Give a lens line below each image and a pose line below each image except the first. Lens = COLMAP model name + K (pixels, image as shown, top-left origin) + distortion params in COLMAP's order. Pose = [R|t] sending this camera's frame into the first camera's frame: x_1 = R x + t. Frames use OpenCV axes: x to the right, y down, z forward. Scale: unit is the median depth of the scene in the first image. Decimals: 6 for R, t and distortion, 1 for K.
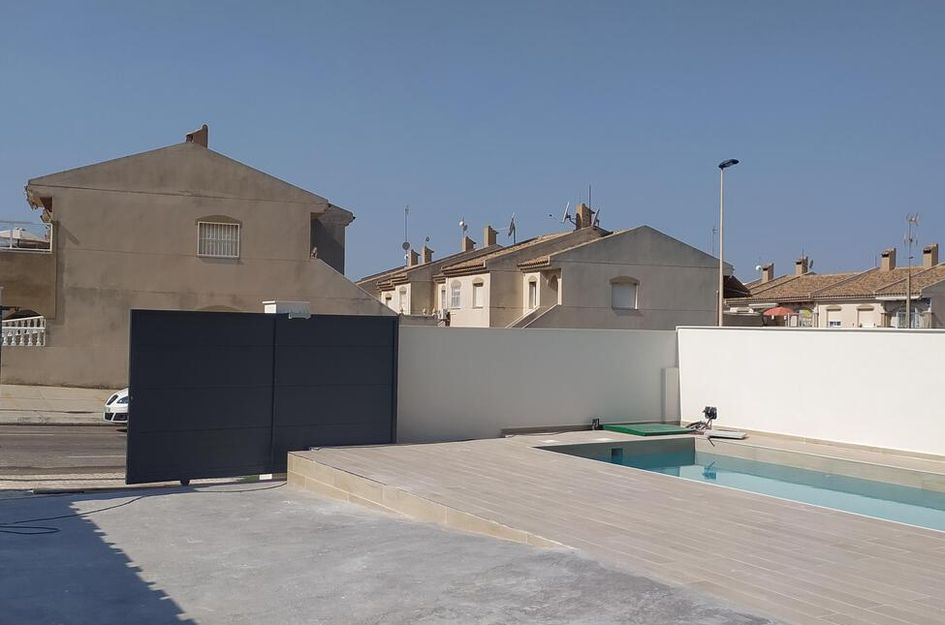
lens RADIAL K [[944.4, 0, 477.4], [0, 944.4, 308.6], [0, 0, 1]] dist [0.003766, 0.139219]
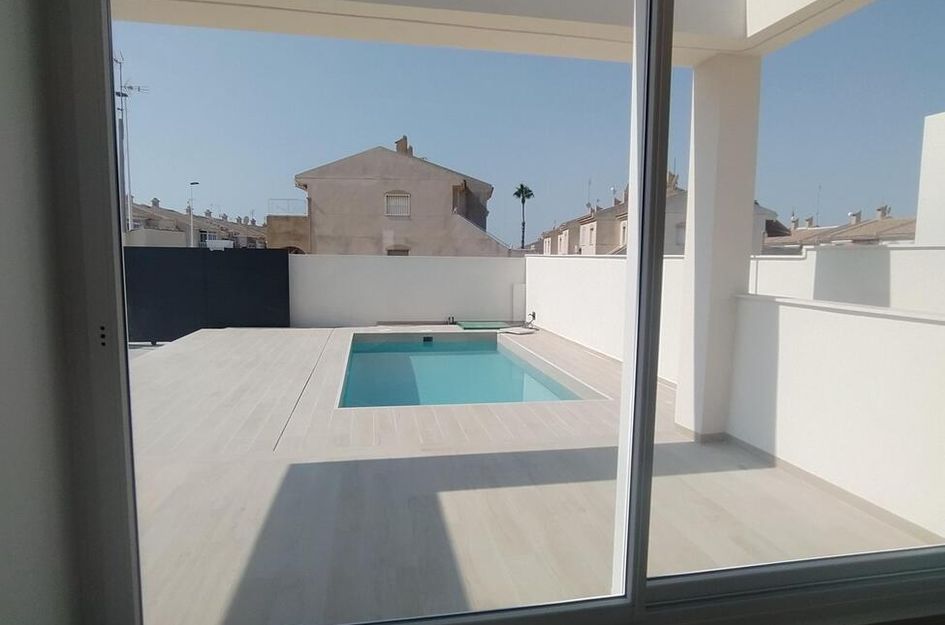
lens RADIAL K [[583.8, 0, 477.2], [0, 583.8, 317.8], [0, 0, 1]] dist [-0.042662, 0.026250]
pose [[0.932672, 0.035411, -0.358983, 0.227342], [0.008108, 0.992861, 0.119004, 0.003739], [0.360634, -0.113903, 0.925726, 0.073602]]
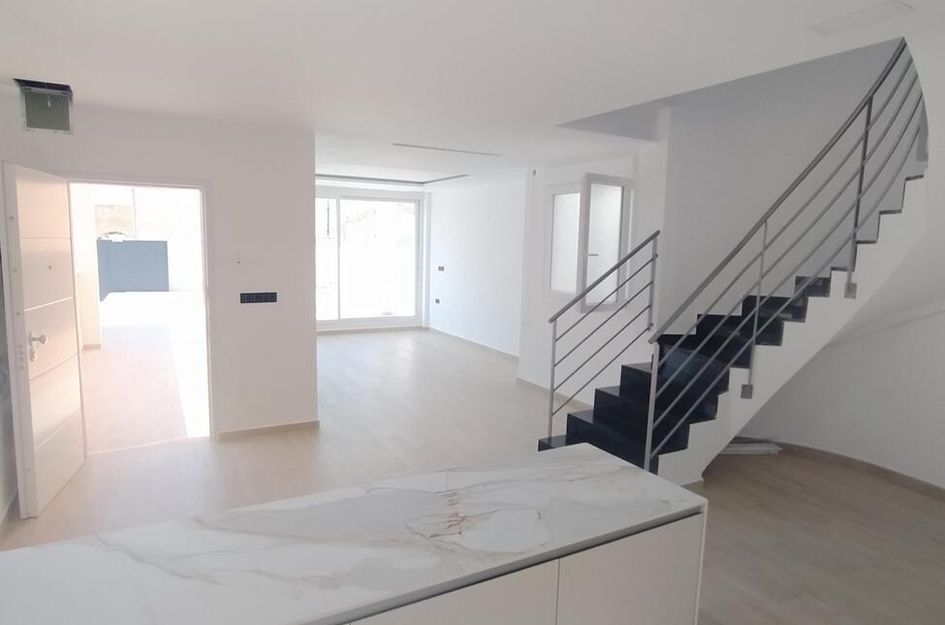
lens RADIAL K [[583.8, 0, 477.2], [0, 583.8, 317.8], [0, 0, 1]] dist [-0.042662, 0.026250]
pose [[0.998892, 0.016939, -0.043917, 0.317641], [-0.010167, 0.988625, 0.150061, -0.011429], [0.045959, -0.149448, 0.987701, -0.200388]]
